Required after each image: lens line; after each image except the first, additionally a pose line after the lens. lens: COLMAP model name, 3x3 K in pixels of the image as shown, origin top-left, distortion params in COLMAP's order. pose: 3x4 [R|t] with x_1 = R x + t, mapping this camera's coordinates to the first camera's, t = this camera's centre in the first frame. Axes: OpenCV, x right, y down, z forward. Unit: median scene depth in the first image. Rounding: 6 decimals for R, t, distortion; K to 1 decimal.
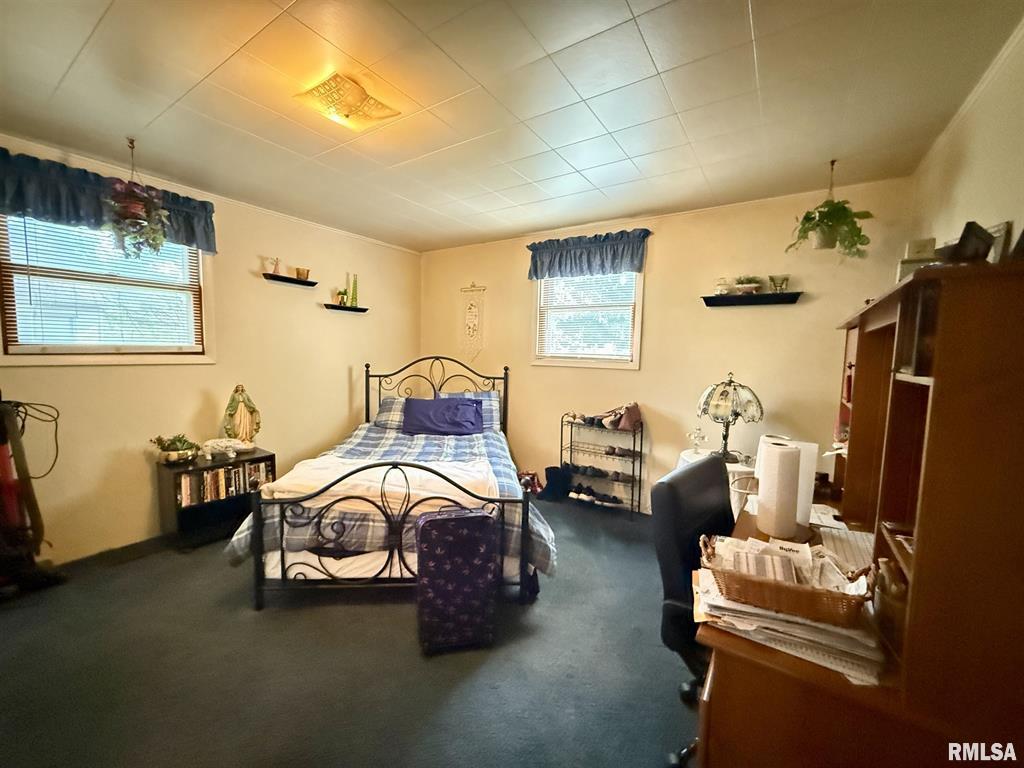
lens RADIAL K [[409.8, 0, 509.8], [0, 409.8, 383.7], [0, 0, 1]] dist [0.001713, 0.000242]
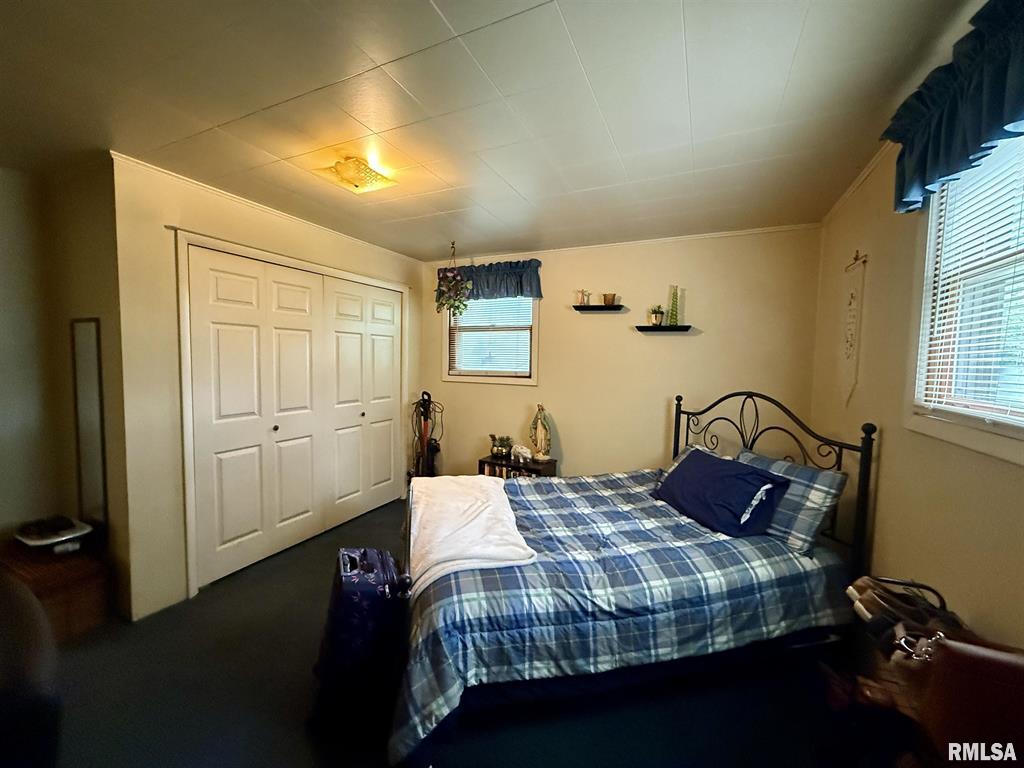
lens RADIAL K [[409.8, 0, 509.8], [0, 409.8, 383.7], [0, 0, 1]] dist [0.001713, 0.000242]
pose [[0.150039, 0.039061, -0.987908, 0.390774], [-0.099105, 0.994781, 0.024281, -0.060599], [0.983700, 0.094264, 0.153127, 0.573563]]
